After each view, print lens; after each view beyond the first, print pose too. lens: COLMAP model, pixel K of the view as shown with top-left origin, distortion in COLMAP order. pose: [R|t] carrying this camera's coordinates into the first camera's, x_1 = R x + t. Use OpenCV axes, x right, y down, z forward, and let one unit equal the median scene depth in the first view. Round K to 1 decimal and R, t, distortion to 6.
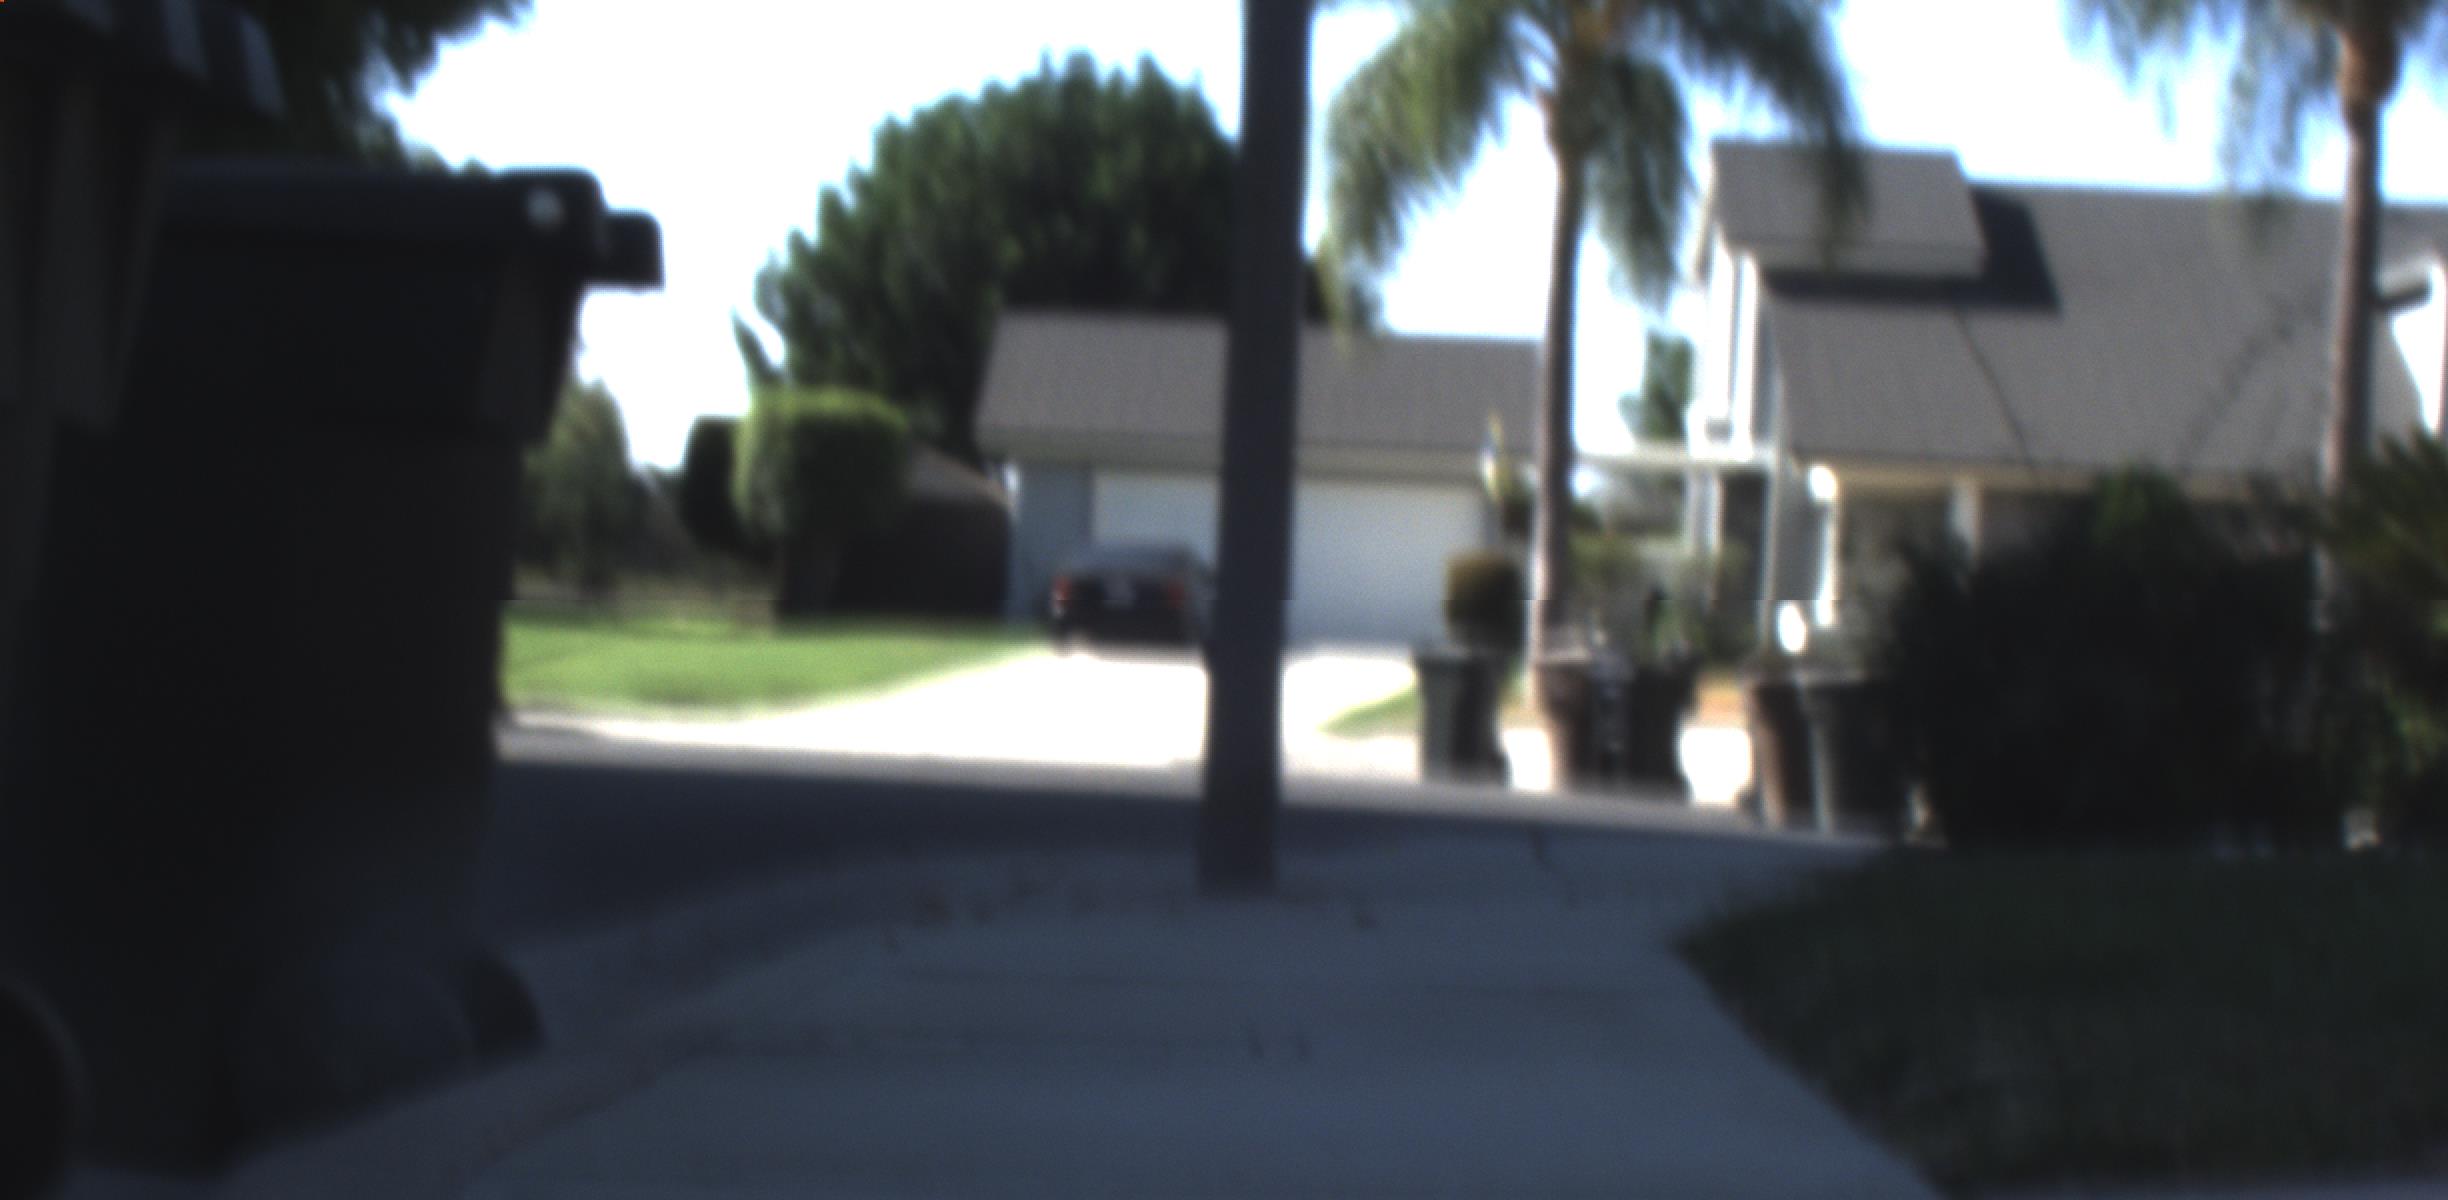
lens RADIAL K [[7046.3, 0, 1224.6], [0, 7046.3, 599.9], [0, 0, 1]] dist [0.065083, 0.348201]
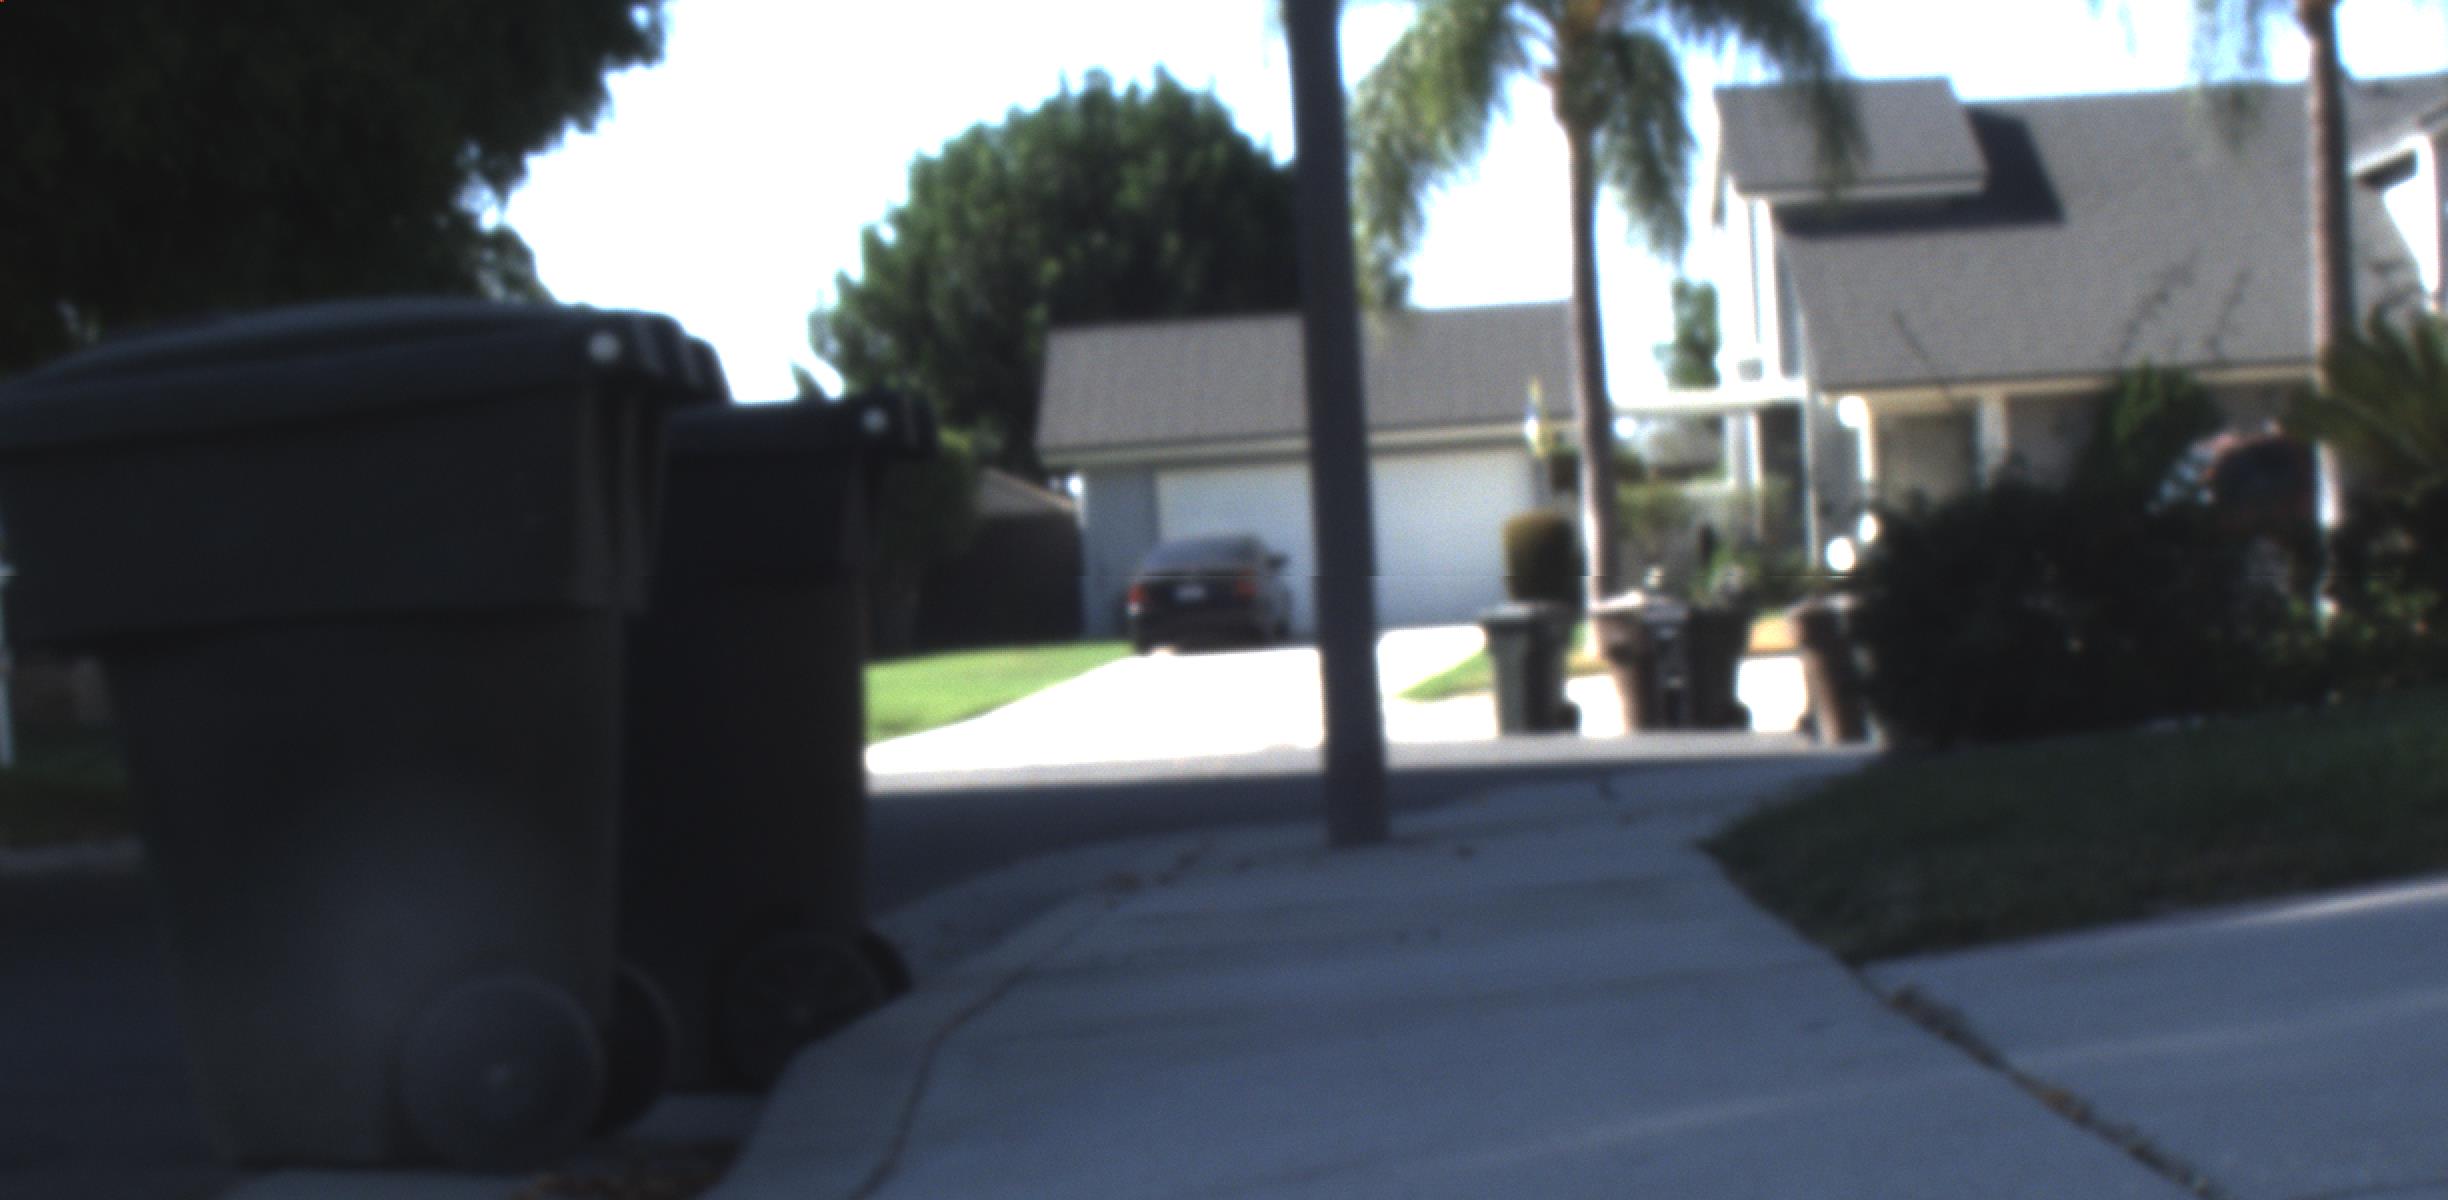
lens RADIAL K [[7025.2, 0, 1224.1], [0, 7025.2, 602.1], [0, 0, 1]] dist [0.058120, -0.008524]
pose [[0.994182, -0.107321, -0.009218, -0.000948], [0.107349, 0.994218, 0.002611, -0.001051], [0.008884, -0.003585, 0.999954, -0.036139]]
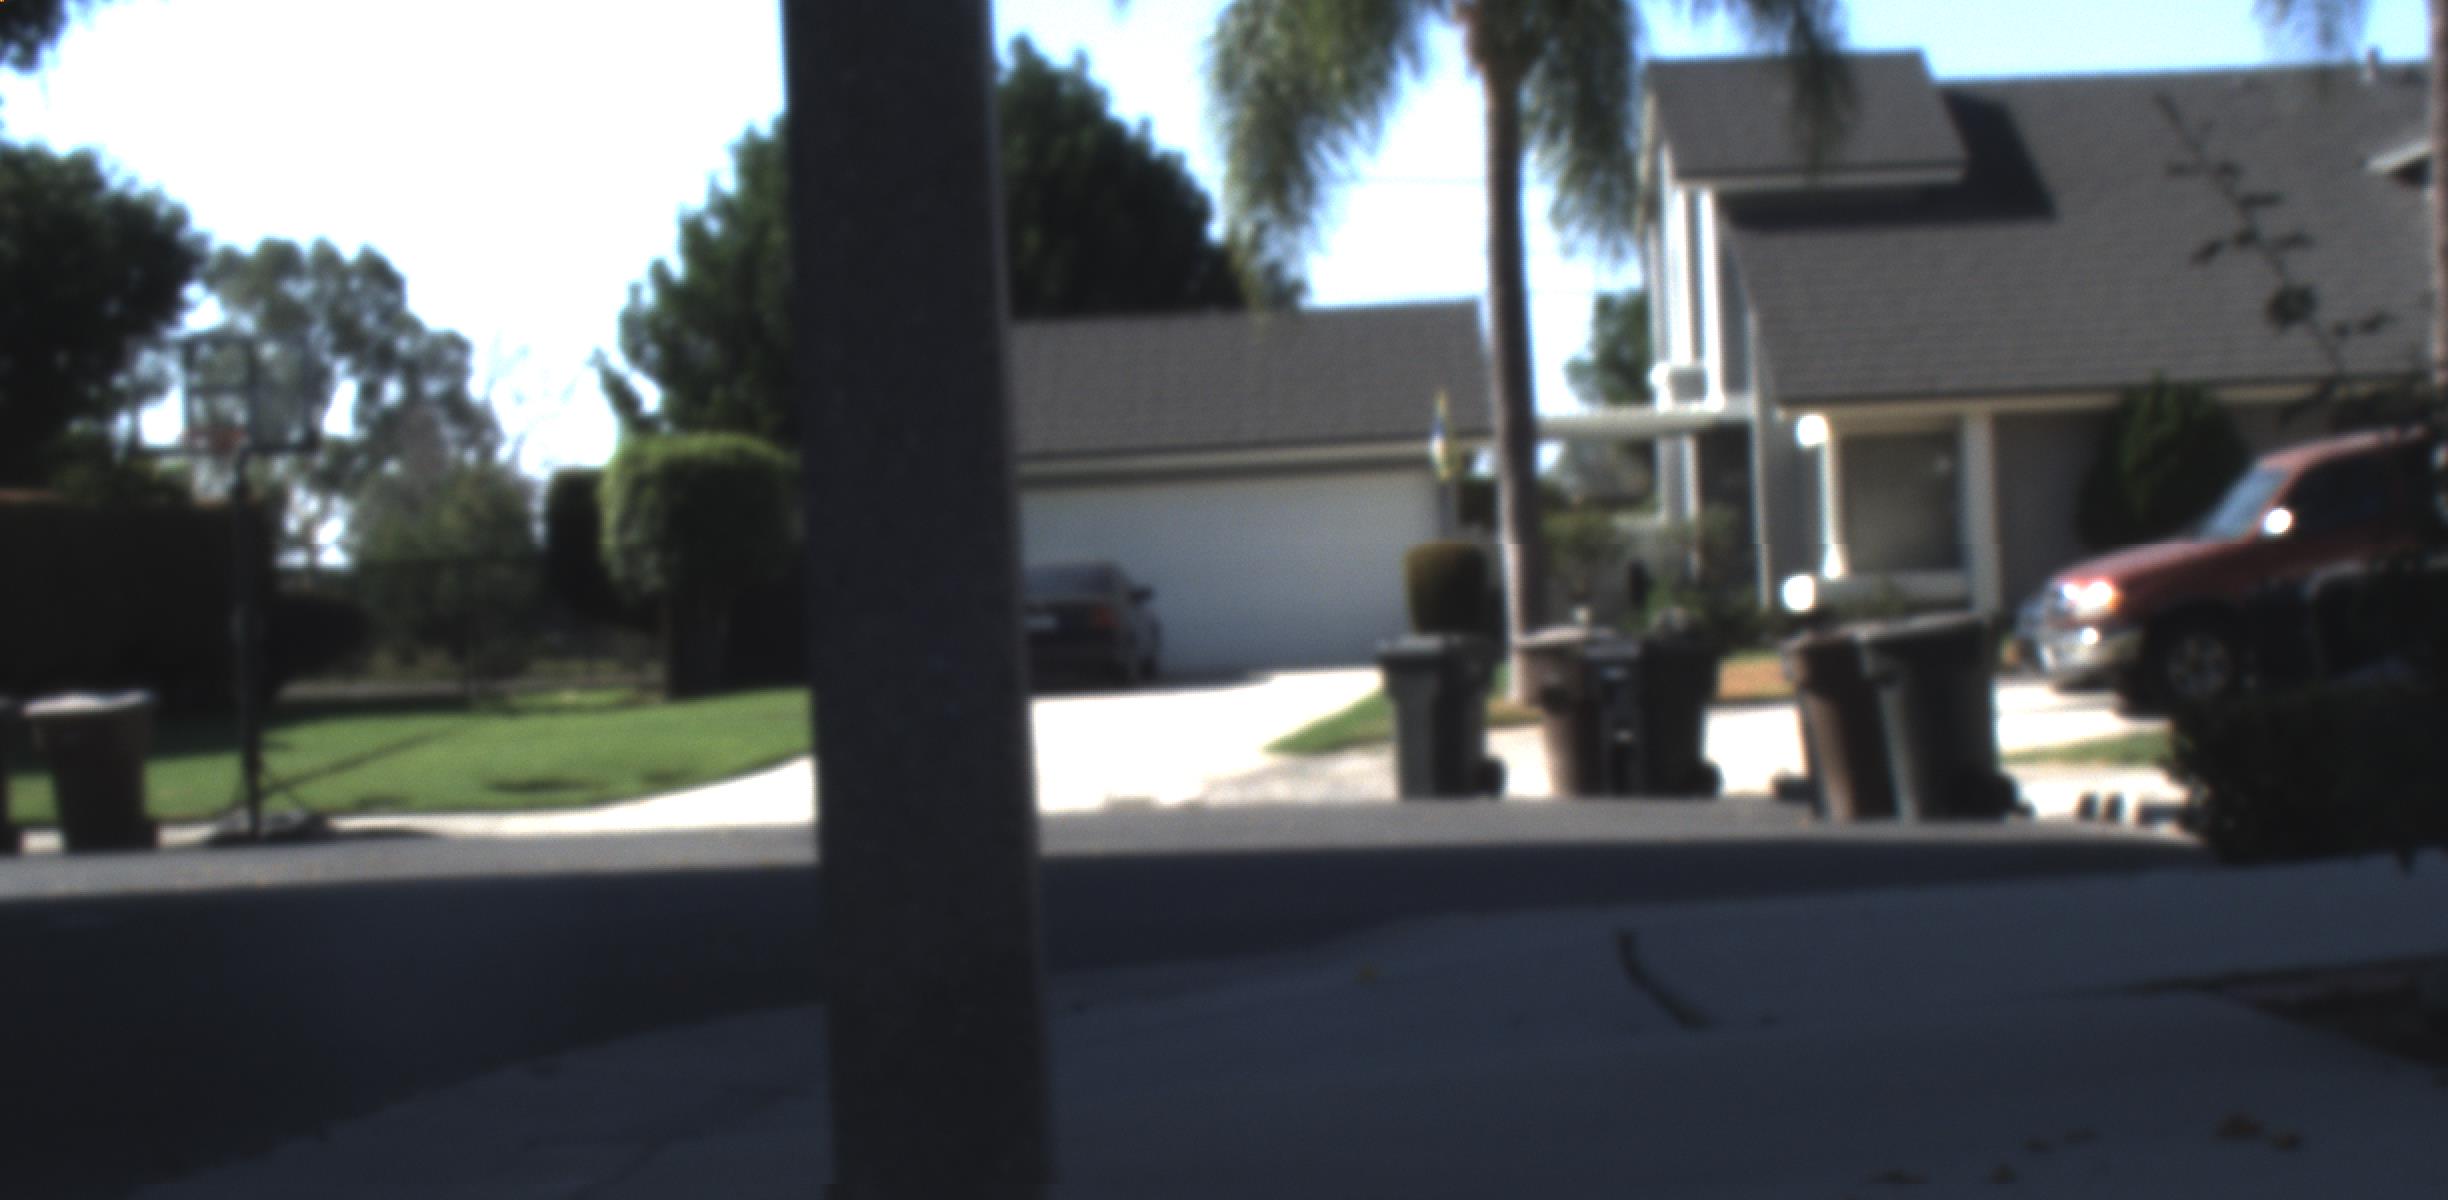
lens RADIAL K [[7025.2, 0, 1224.1], [0, 7025.2, 602.1], [0, 0, 1]] dist [0.058120, -0.008524]
pose [[0.995842, -0.090845, 0.006804, 0.002501], [0.090877, 0.995851, -0.004645, 0.002497], [-0.006354, 0.005244, 0.999966, 0.106831]]
